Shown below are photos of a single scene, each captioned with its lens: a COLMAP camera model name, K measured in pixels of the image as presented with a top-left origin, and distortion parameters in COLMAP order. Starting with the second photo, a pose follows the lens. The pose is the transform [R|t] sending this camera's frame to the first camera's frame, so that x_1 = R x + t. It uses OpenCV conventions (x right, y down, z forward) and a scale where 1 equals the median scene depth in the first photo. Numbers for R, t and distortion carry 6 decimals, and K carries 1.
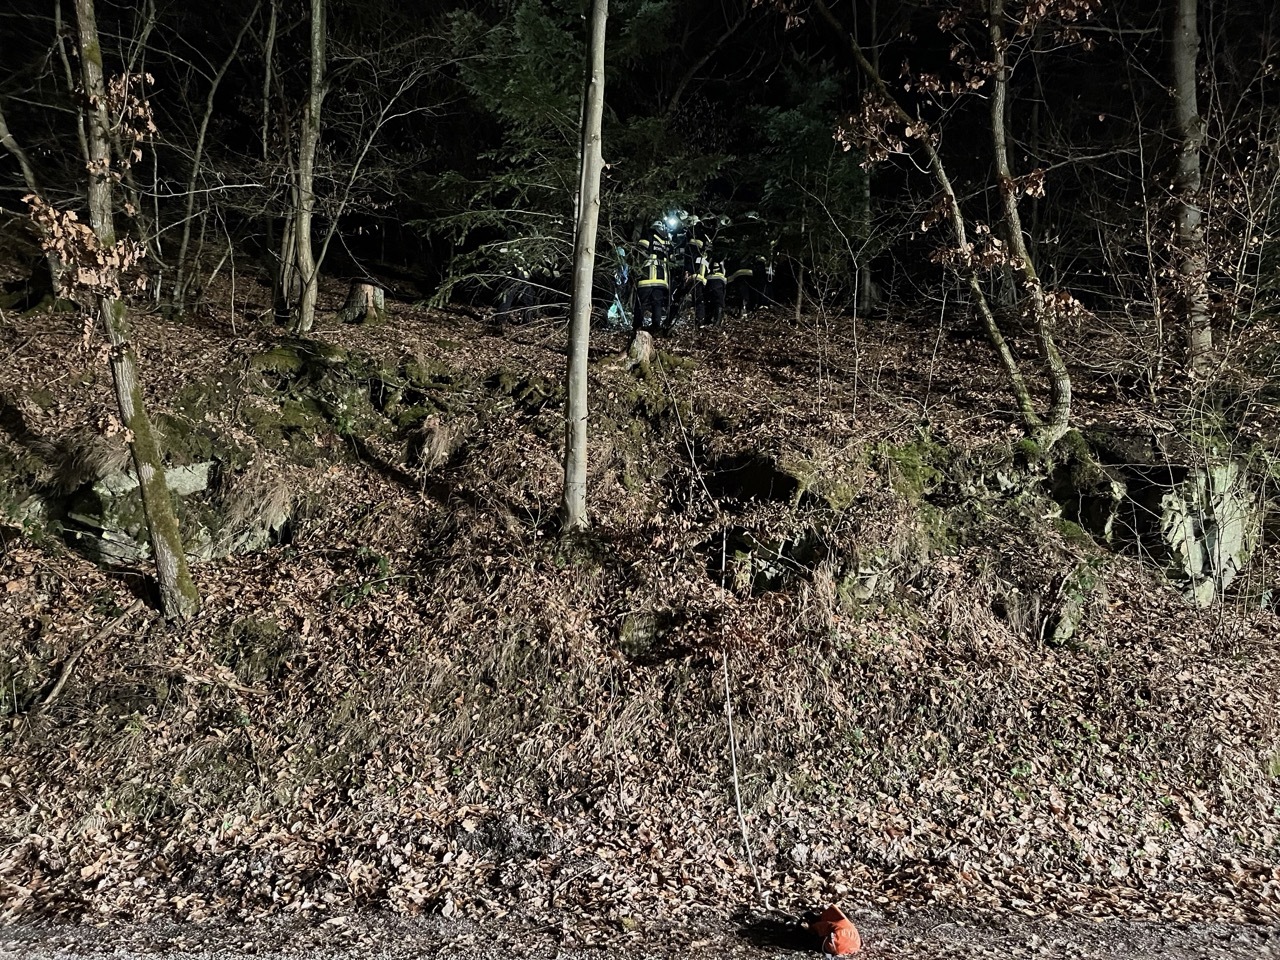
lens RADIAL K [[959.5, 0, 639.8], [0, 959.5, 473.5], [0, 0, 1]] dist [0.054902, -0.074640]
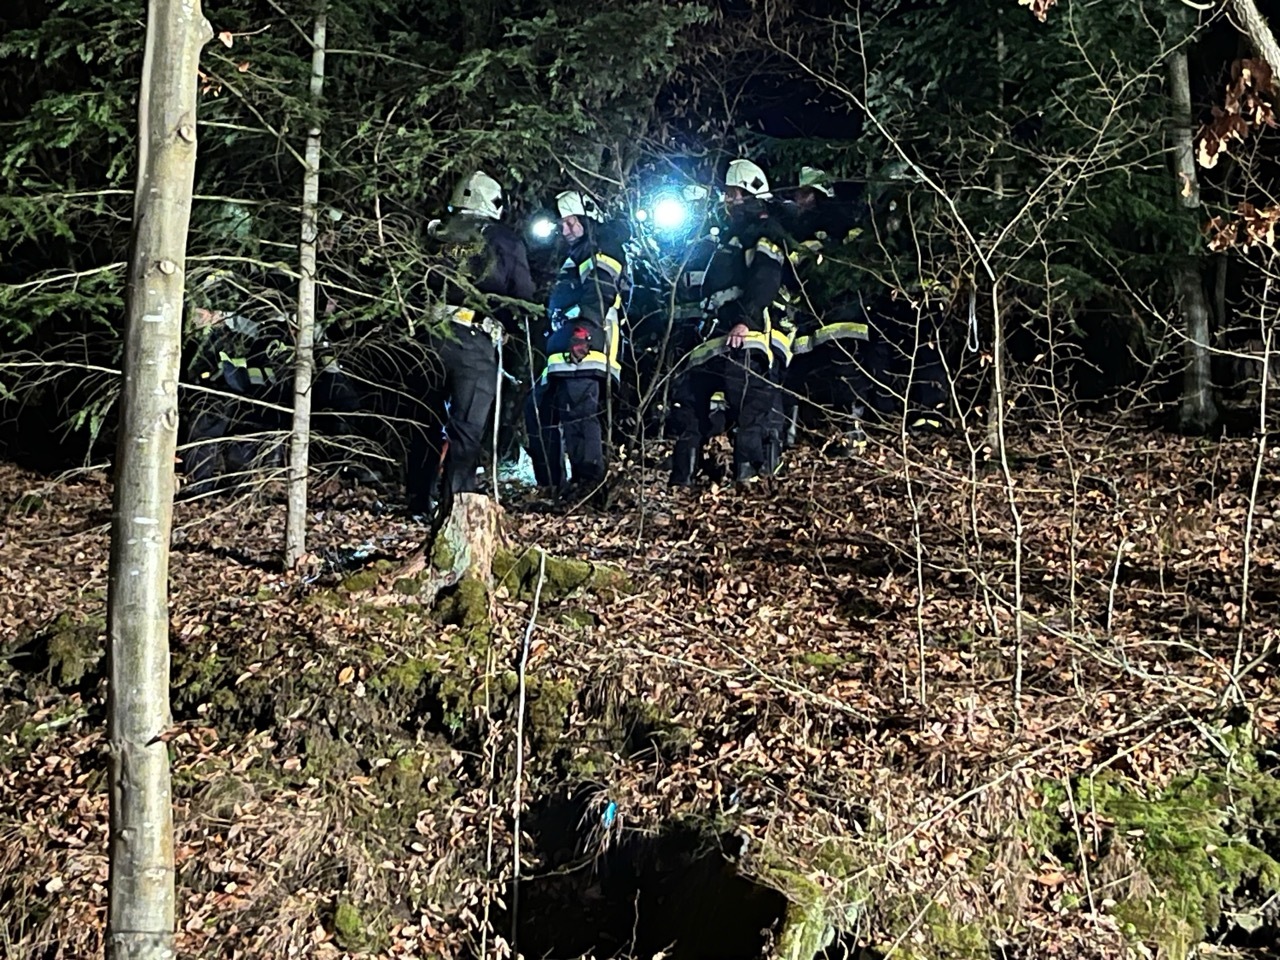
lens RADIAL K [[2566.5, 0, 636.7], [0, 2566.5, 507.3], [0, 0, 1]] dist [0.095312, 0.000000]
pose [[0.994415, -0.051842, -0.091936, 0.209918], [0.036766, 0.986644, -0.158685, 0.013700], [0.098935, 0.154418, 0.983040, 0.098499]]
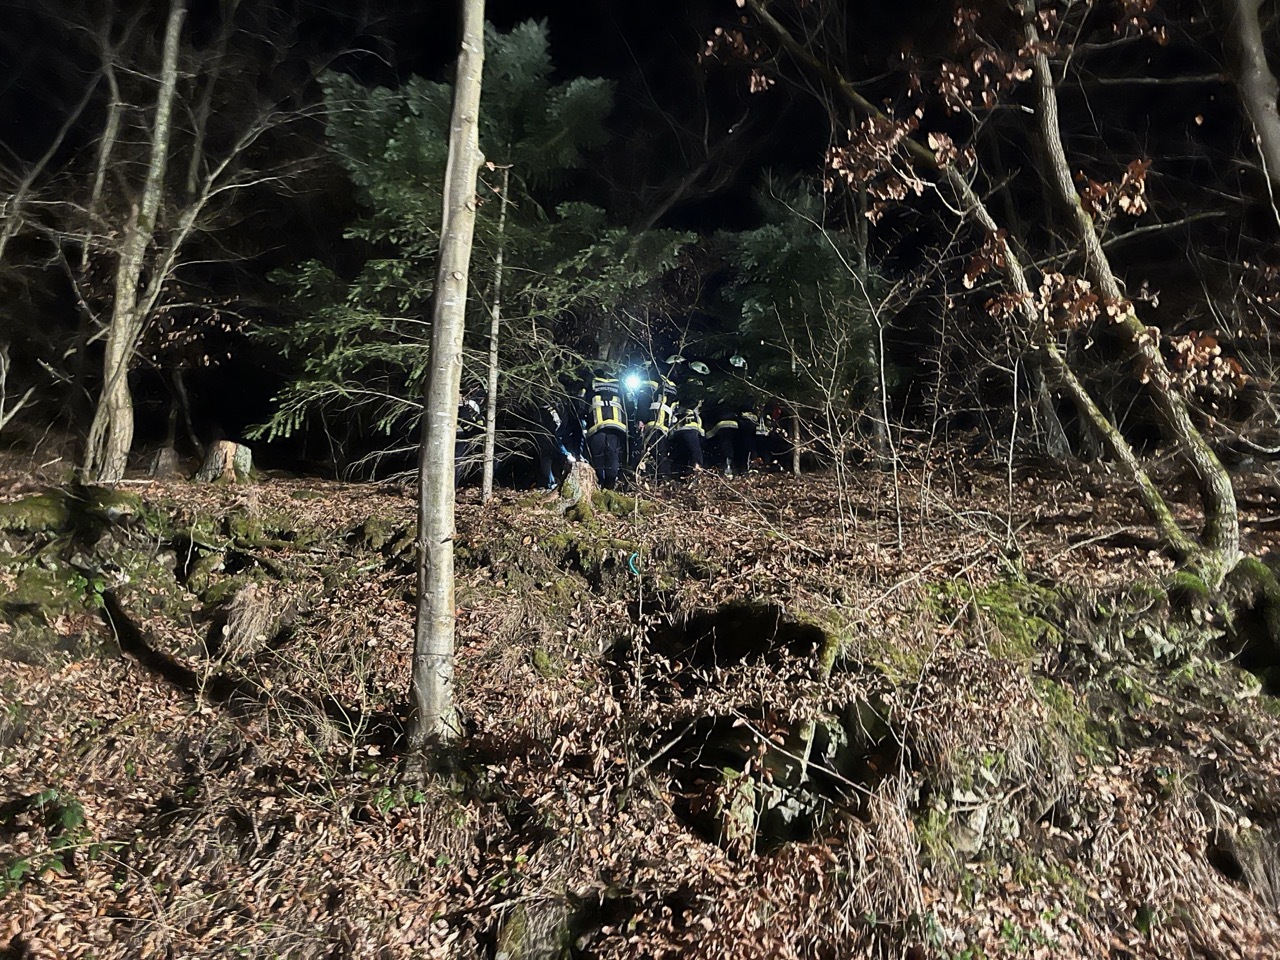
lens RADIAL K [[959.5, 0, 630.0], [0, 959.5, 471.0], [0, 0, 1]] dist [0.054902, -0.074640]
pose [[0.999010, -0.043954, -0.006808, 0.060682], [0.040636, 0.964179, -0.262123, 0.062178], [0.018085, 0.261587, 0.965010, 0.442870]]
